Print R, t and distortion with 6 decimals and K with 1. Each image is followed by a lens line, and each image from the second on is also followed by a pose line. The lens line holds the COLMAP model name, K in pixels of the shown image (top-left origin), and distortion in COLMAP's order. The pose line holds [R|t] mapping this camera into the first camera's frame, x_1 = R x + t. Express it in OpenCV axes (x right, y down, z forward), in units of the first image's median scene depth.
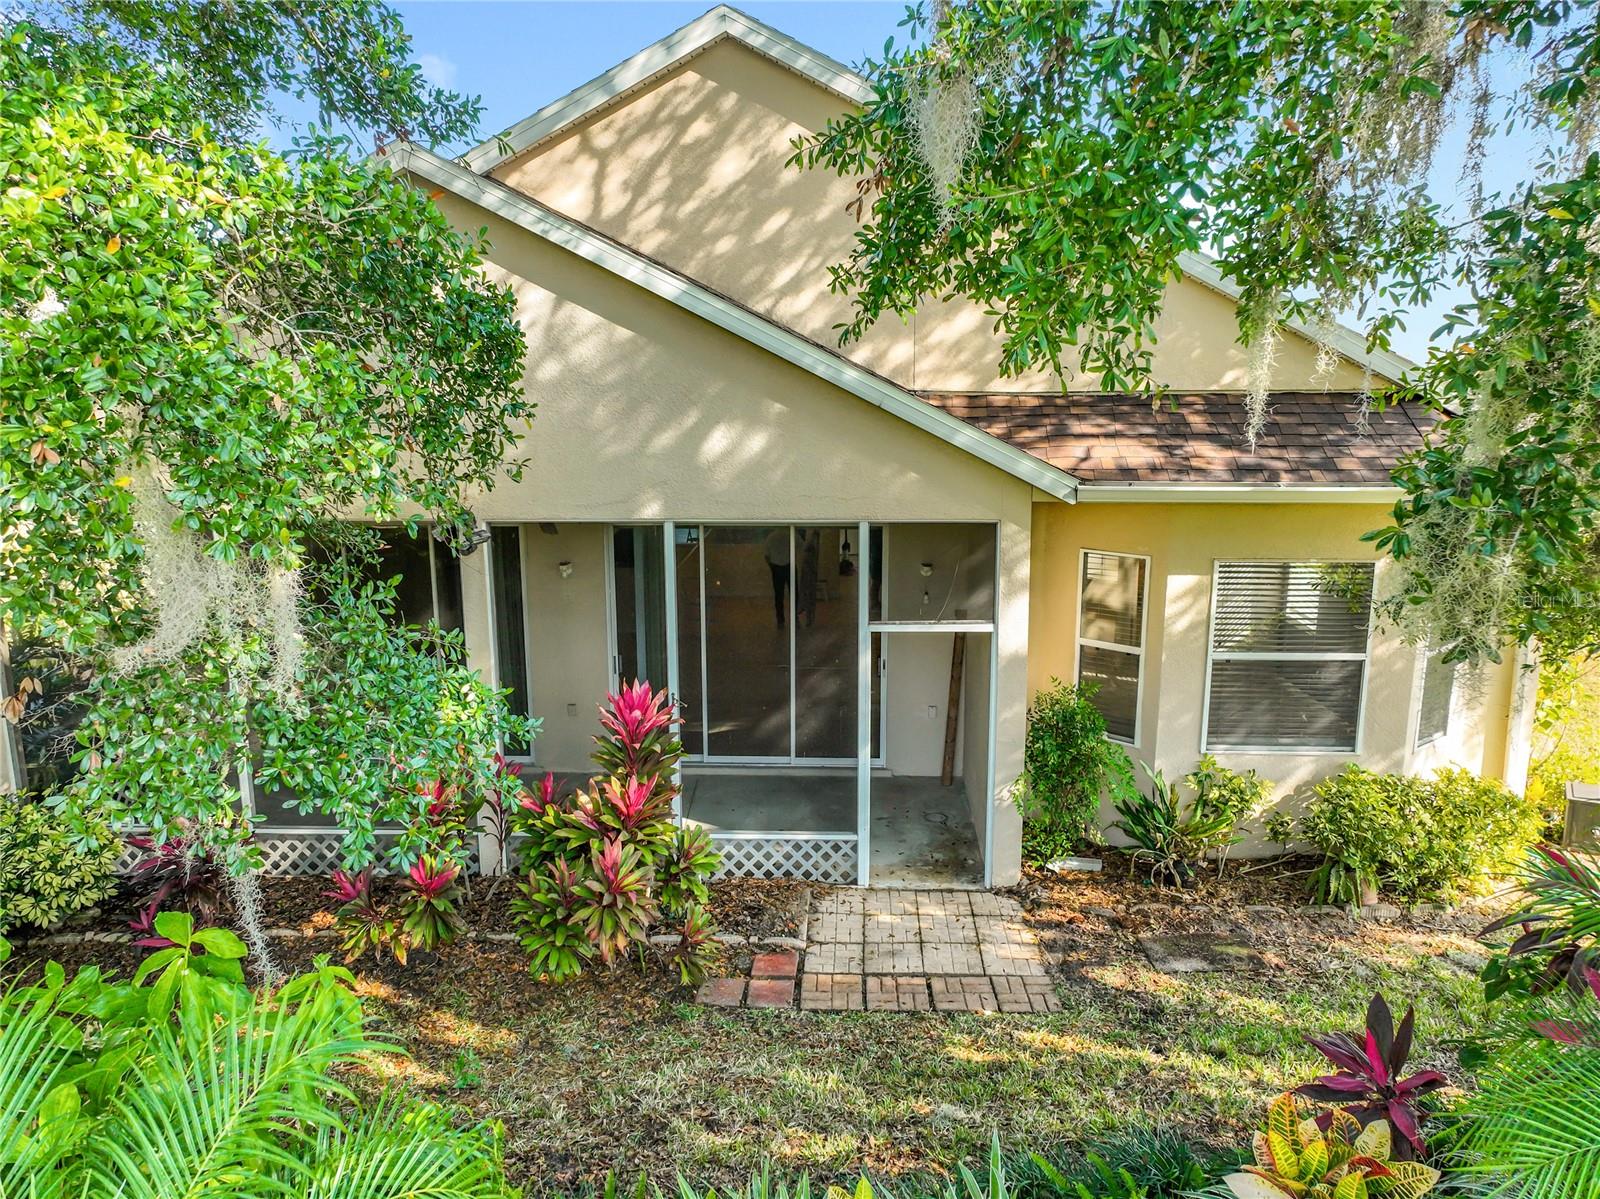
lens RADIAL K [[1122.5, 0, 800.0], [0, 1122.5, 599.5], [0, 0, 1]] dist [0.007568, -0.006179]
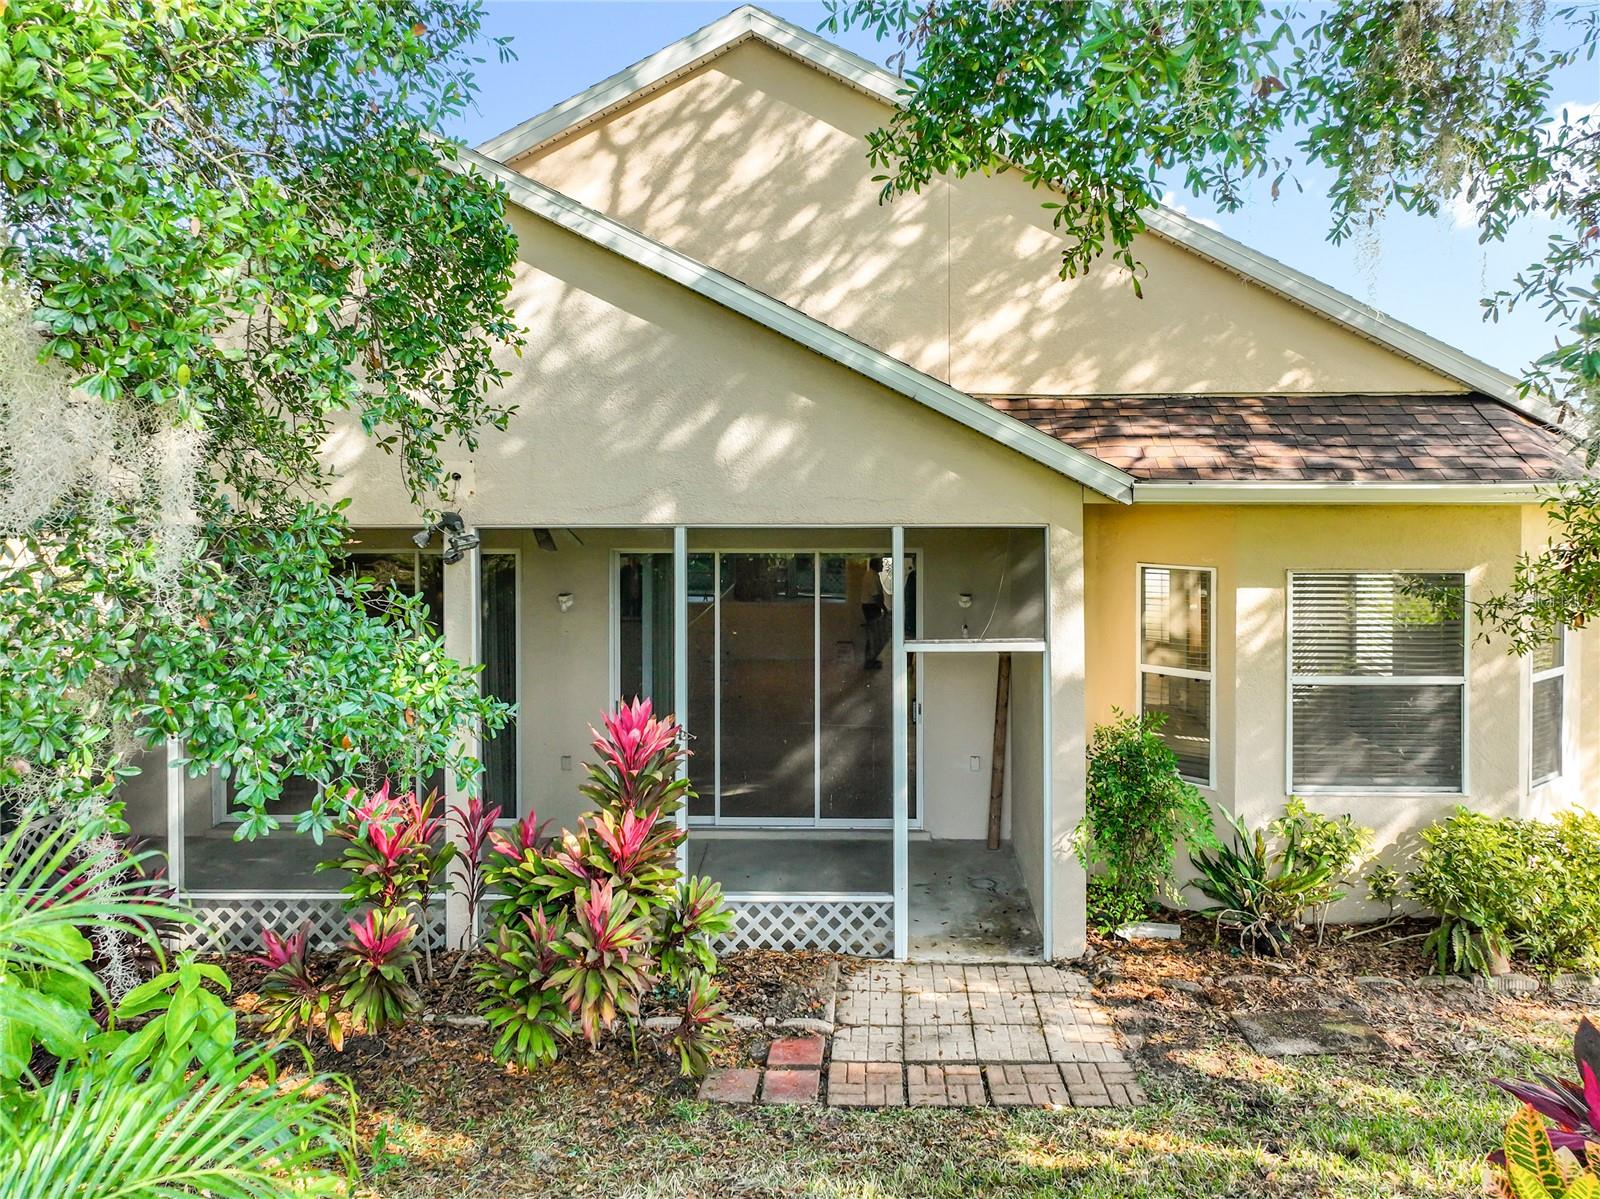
lens RADIAL K [[1168.4, 0, 844.9], [0, 1168.4, 479.8], [0, 0, 1]] dist [-0.002848, 0.014591]
pose [[0.999829, 0.002005, 0.018382, -0.002903], [0.001398, 0.983064, -0.183257, 0.064517], [-0.018438, 0.183251, 0.982893, 0.074311]]
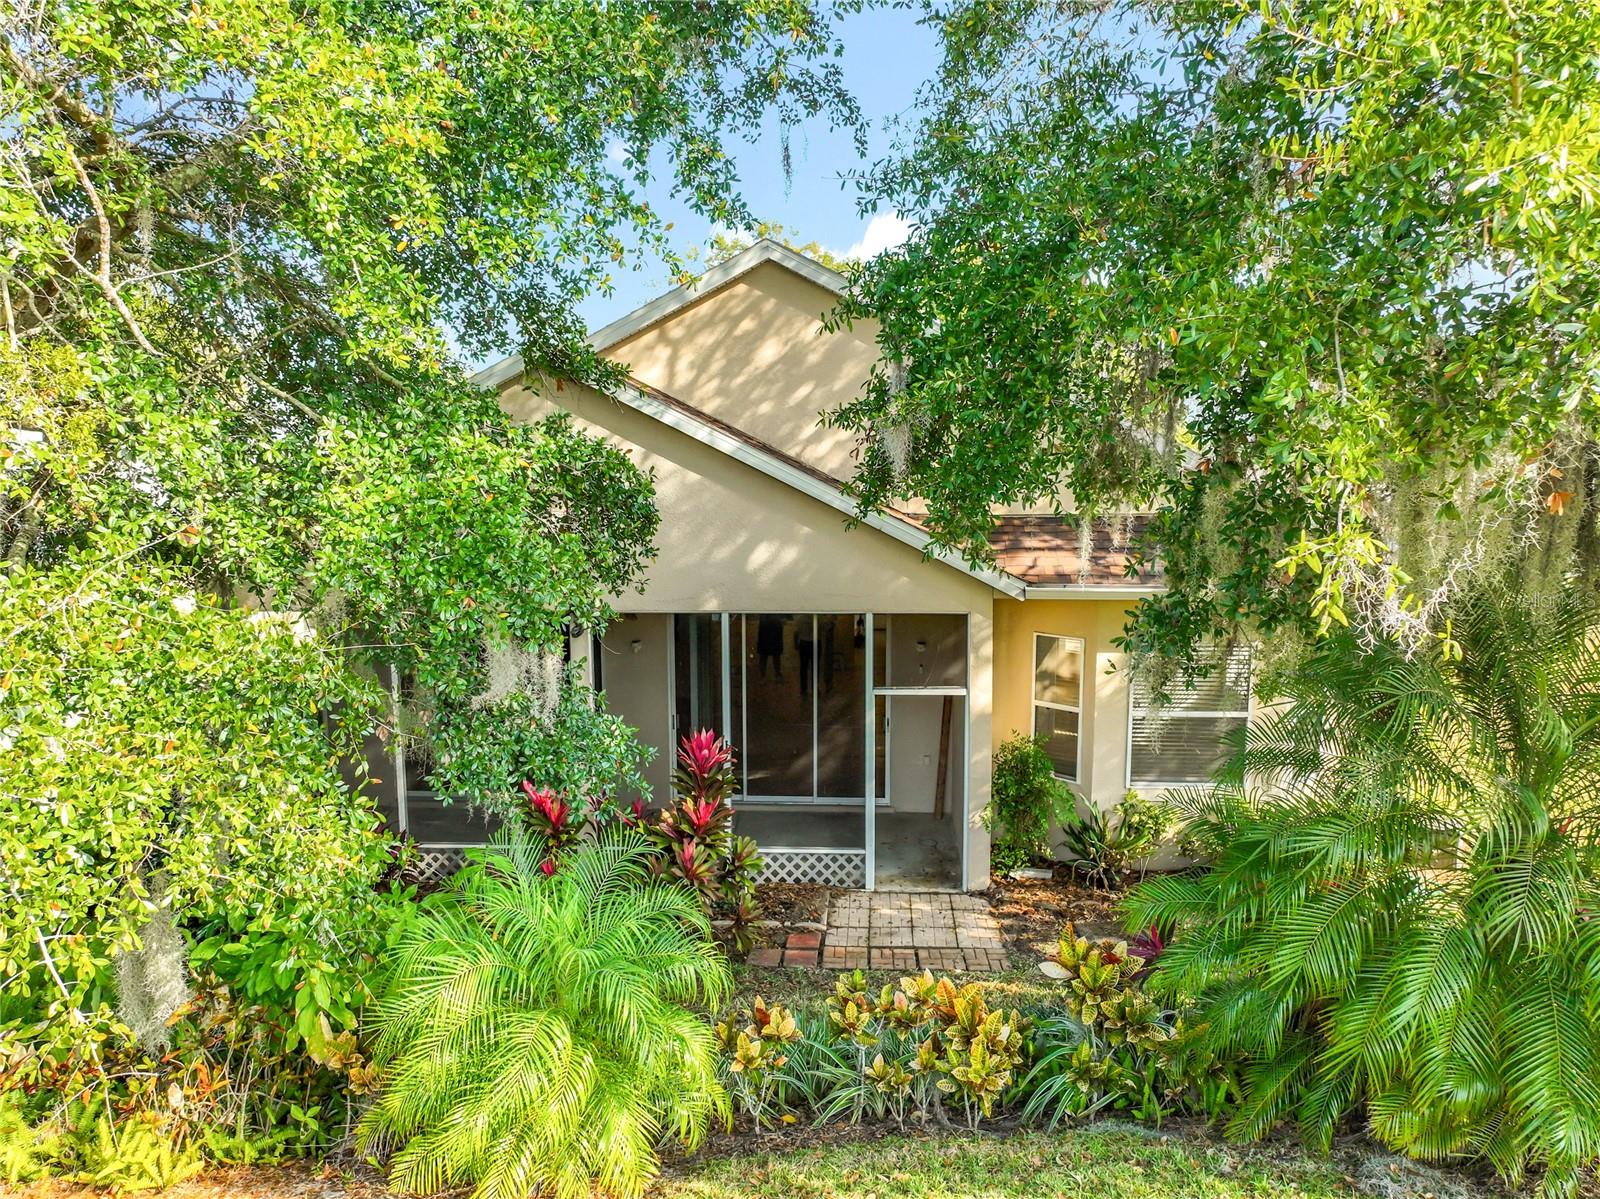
lens RADIAL K [[1122.5, 0, 800.0], [0, 1122.5, 599.5], [0, 0, 1]] dist [0.007568, -0.006179]
pose [[0.999864, 0.001096, -0.016468, -0.004112], [-0.002122, 0.998045, -0.062457, -0.000933], [0.016367, 0.062484, 0.997912, -0.348225]]
